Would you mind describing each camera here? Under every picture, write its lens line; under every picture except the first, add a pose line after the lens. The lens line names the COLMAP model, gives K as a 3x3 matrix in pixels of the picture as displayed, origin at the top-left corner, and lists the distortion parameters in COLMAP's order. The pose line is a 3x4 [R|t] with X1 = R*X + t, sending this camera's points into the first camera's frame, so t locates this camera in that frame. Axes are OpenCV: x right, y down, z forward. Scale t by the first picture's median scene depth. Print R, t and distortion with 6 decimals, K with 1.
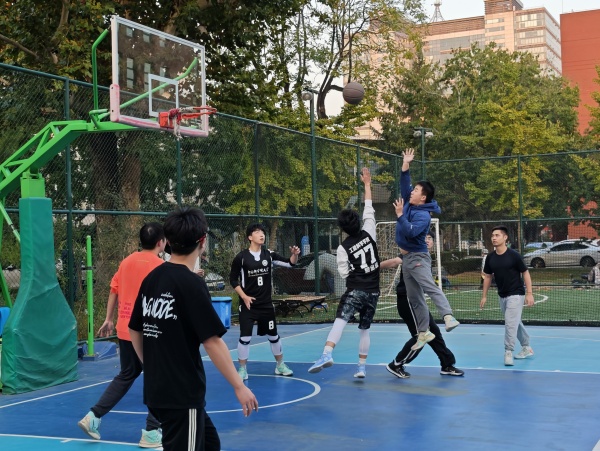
lens RADIAL K [[955.8, 0, 300.0], [0, 955.8, 225.5], [0, 0, 1]] dist [-0.000461, -0.117869]
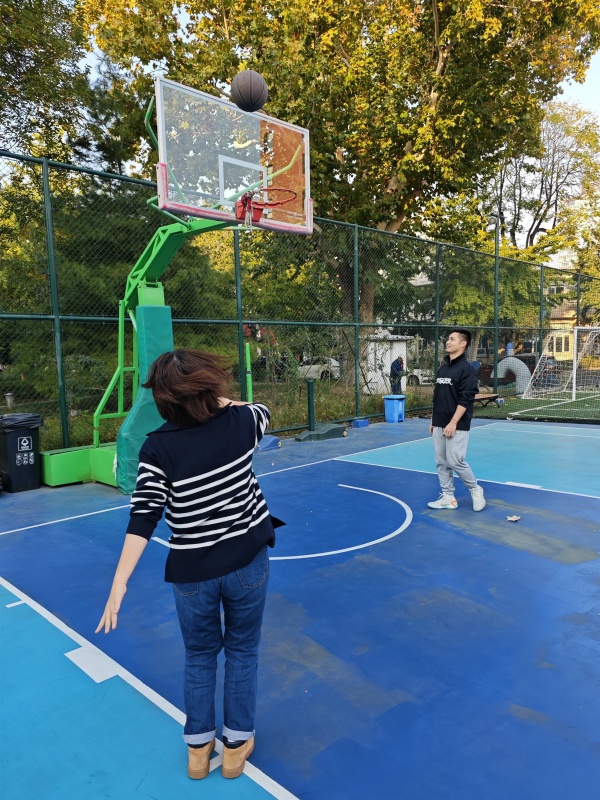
lens RADIAL K [[593.5, 0, 303.5], [0, 593.5, 430.9], [0, 0, 1]] dist [0.006566, 0.000918]
pose [[0.940150, 0.046062, -0.337633, 0.029676], [0.007704, 0.987695, 0.156200, 0.001630], [0.340673, -0.149453, 0.928227, 0.134486]]
